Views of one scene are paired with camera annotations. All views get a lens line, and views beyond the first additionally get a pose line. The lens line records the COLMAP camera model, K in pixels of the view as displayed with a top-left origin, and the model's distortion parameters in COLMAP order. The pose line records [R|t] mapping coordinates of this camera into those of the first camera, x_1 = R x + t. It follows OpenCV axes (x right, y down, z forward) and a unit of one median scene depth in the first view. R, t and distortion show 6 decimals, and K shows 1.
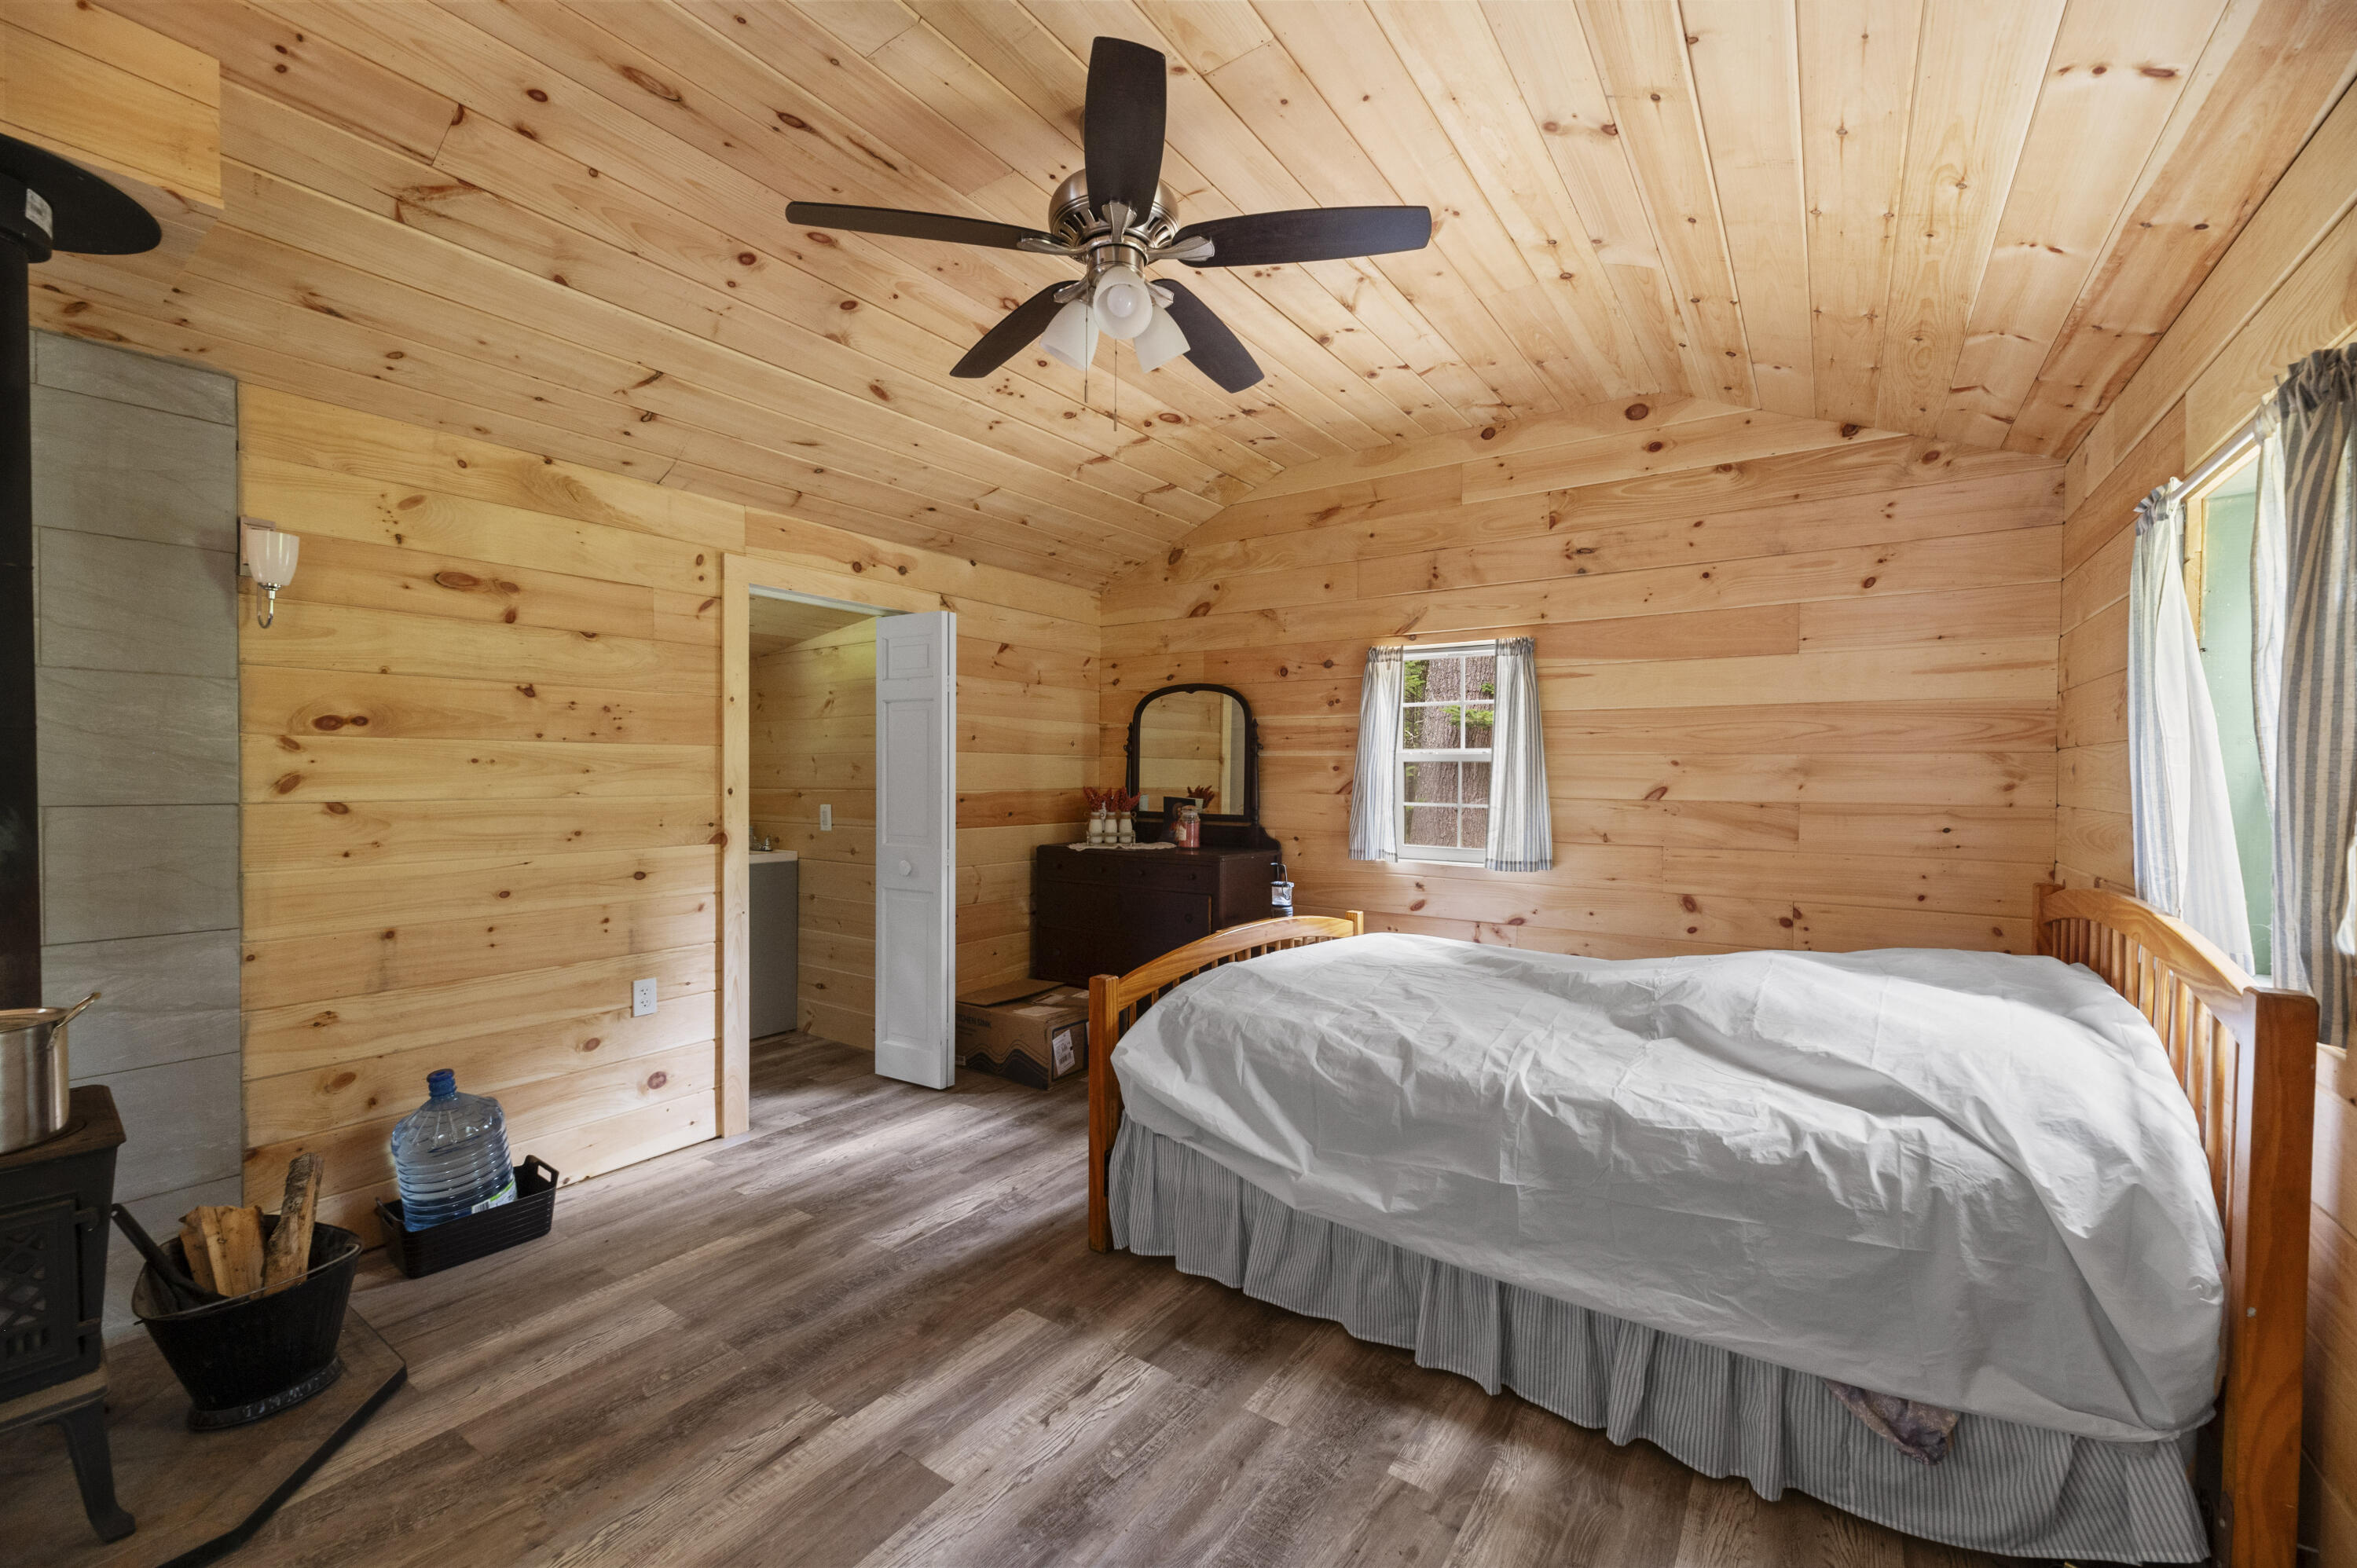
lens RADIAL K [[947.4, 0, 1193.0], [0, 947.4, 788.8], [0, 0, 1]] dist [-0.000495, -0.000753]
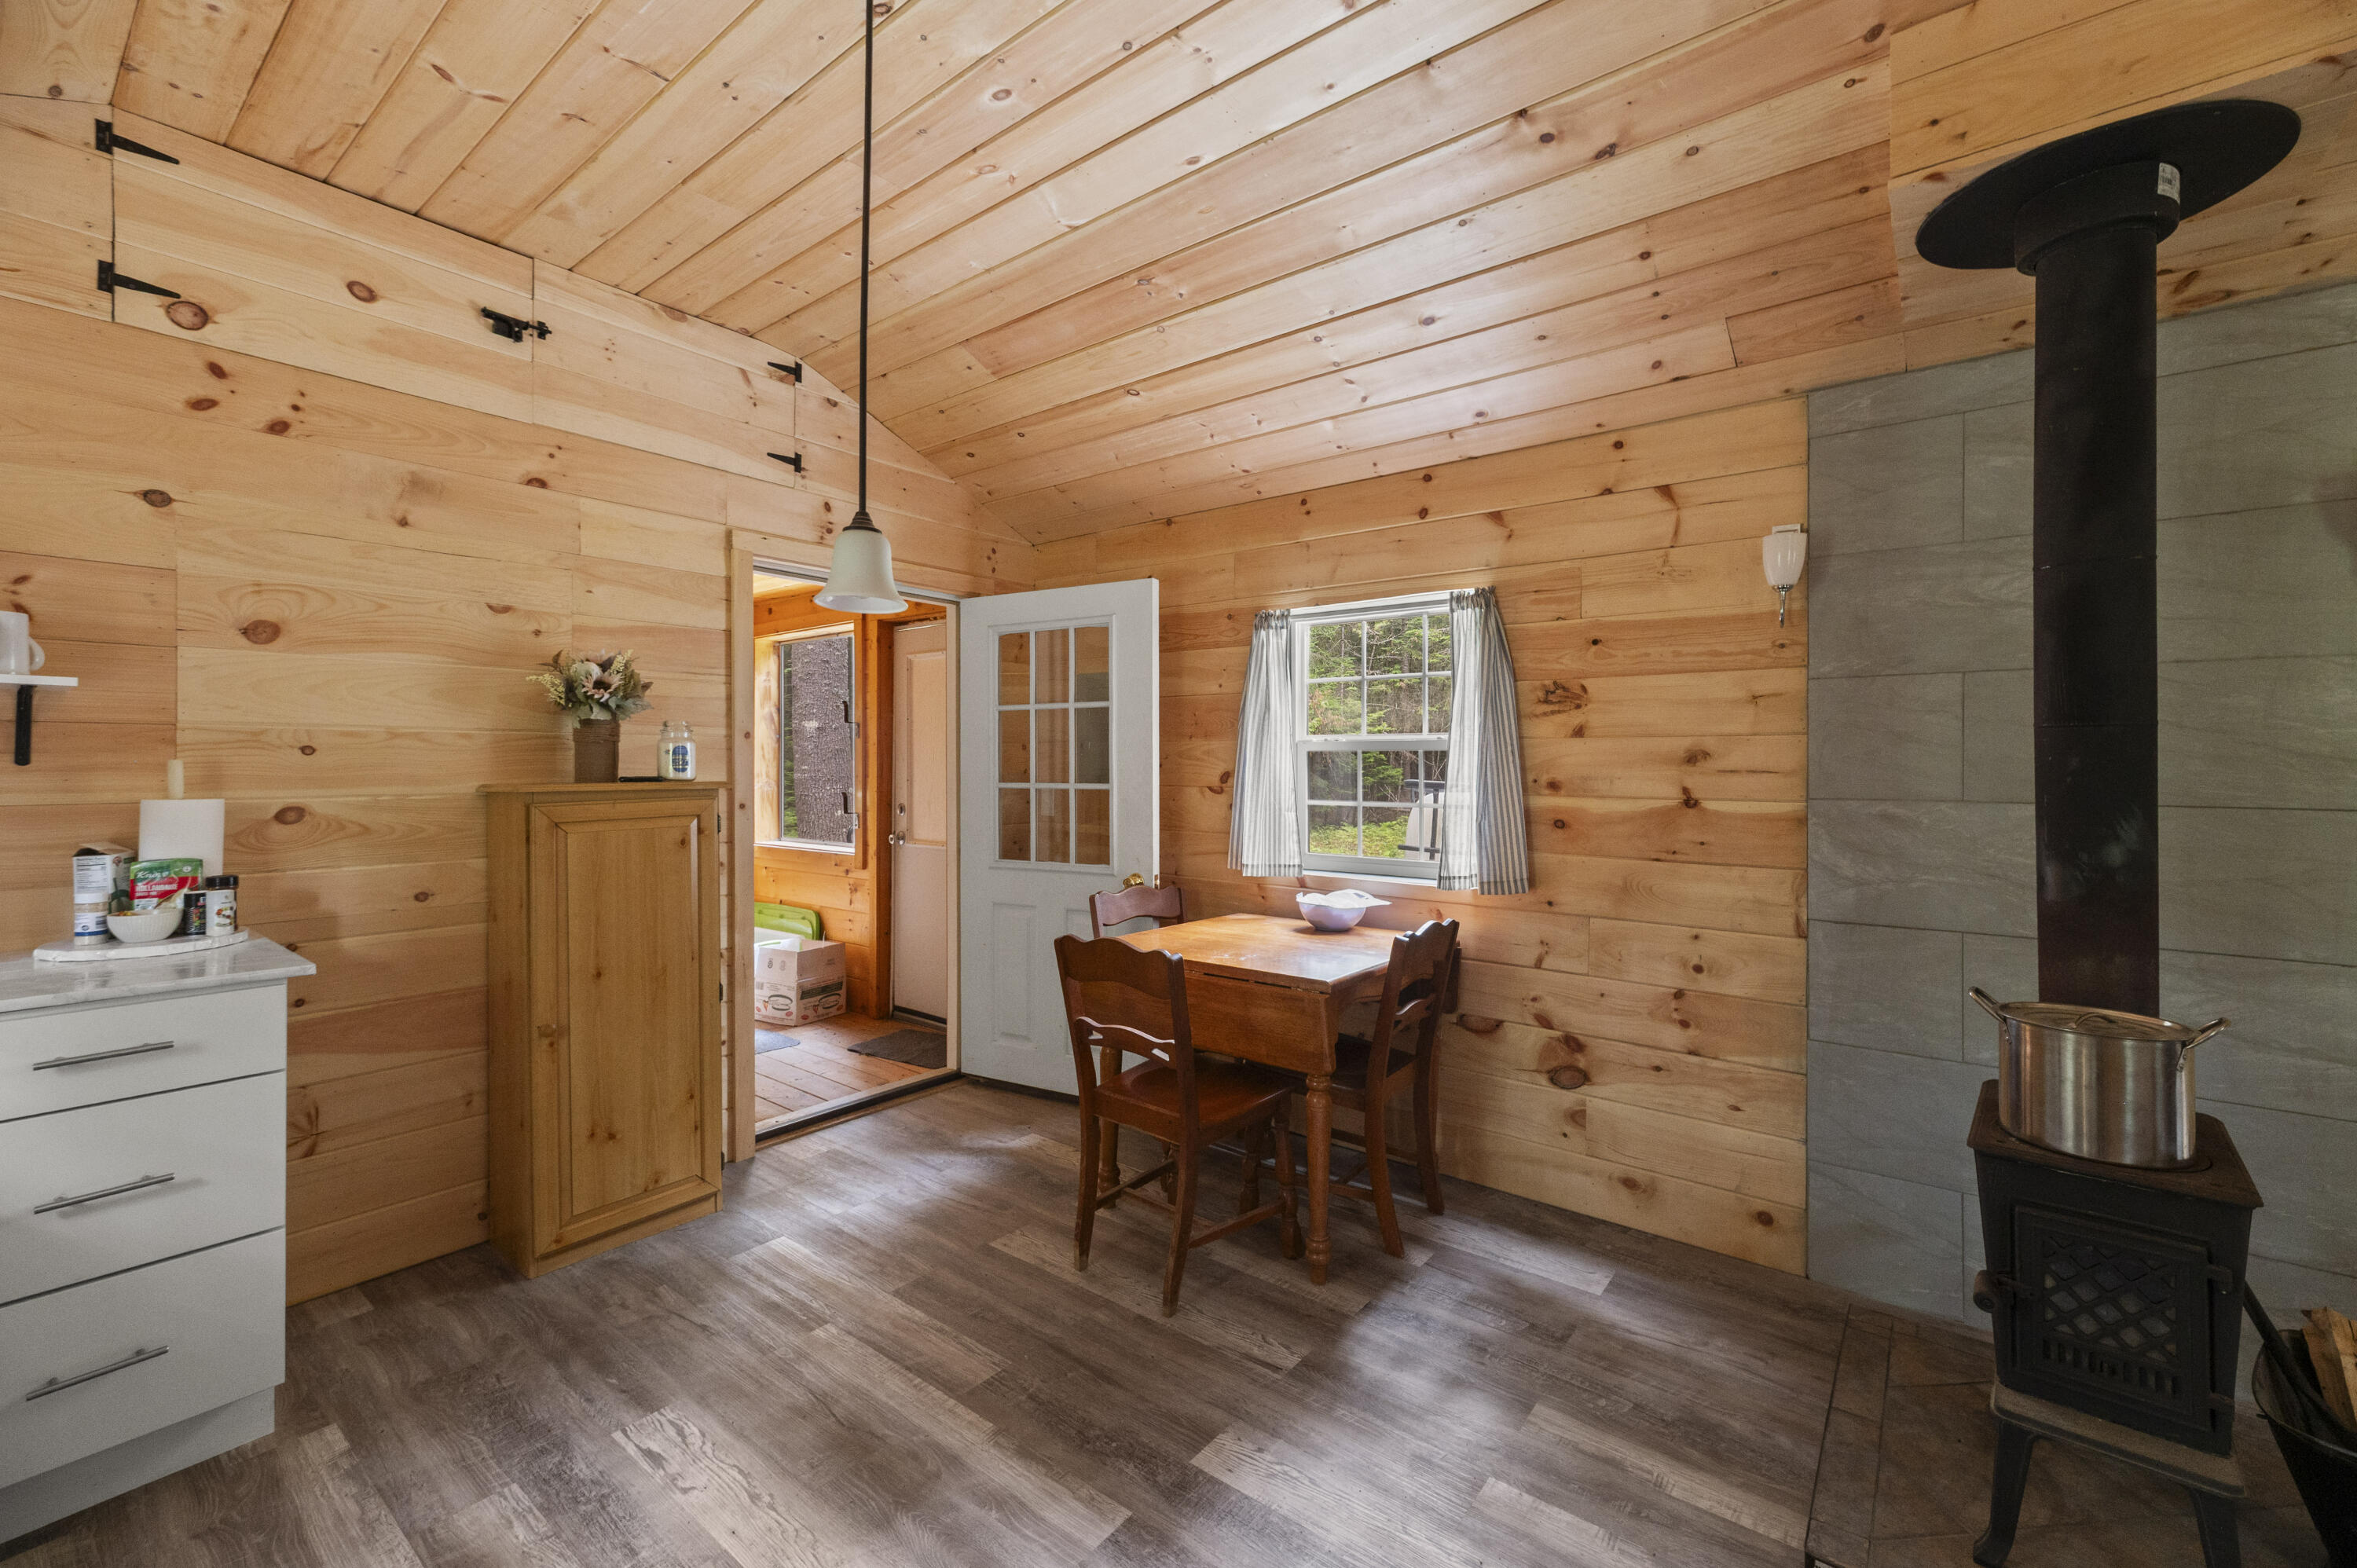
lens RADIAL K [[947.4, 0, 1159.9], [0, 947.4, 761.4], [0, 0, 1]] dist [-0.000495, -0.000753]
pose [[-0.080633, -0.008818, -0.996705, -0.141626], [-0.018260, 0.999806, -0.007368, -0.001322], [0.996577, 0.017606, -0.080779, 0.052921]]
